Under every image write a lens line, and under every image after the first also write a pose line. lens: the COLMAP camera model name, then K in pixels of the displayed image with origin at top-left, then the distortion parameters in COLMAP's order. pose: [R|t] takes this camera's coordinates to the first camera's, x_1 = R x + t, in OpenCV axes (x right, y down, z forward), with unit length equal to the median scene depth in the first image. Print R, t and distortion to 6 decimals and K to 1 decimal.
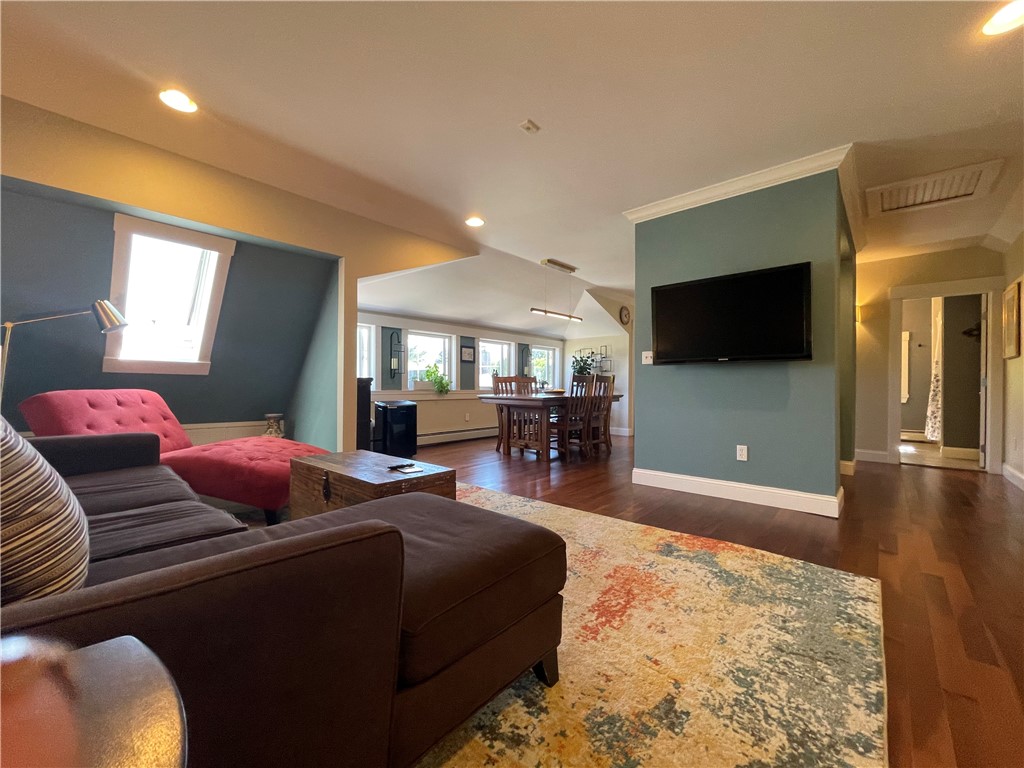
lens RADIAL K [[412.2, 0, 512.0], [0, 412.2, 384.0], [0, 0, 1]] dist [-0.001205, -0.000459]
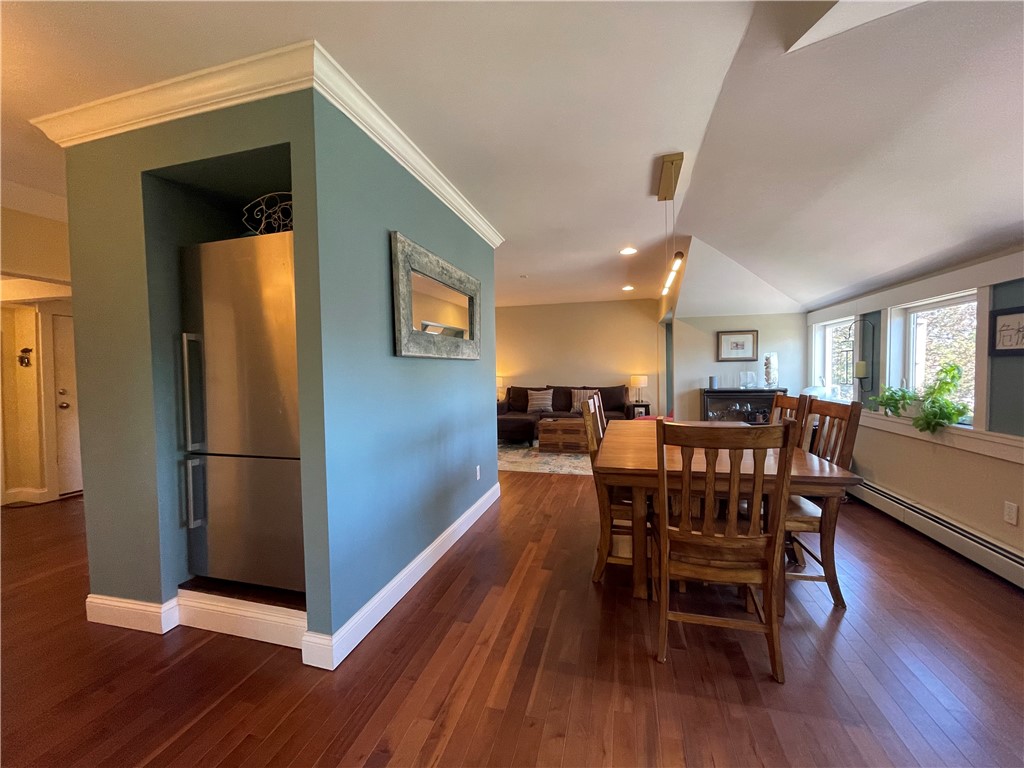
lens RADIAL K [[412.2, 0, 512.0], [0, 412.2, 384.0], [0, 0, 1]] dist [-0.001205, -0.000459]
pose [[-0.893995, 0.029093, -0.447132, 0.427040], [0.014828, 0.999264, 0.035370, -0.047511], [0.447832, 0.024990, -0.893768, 1.139258]]
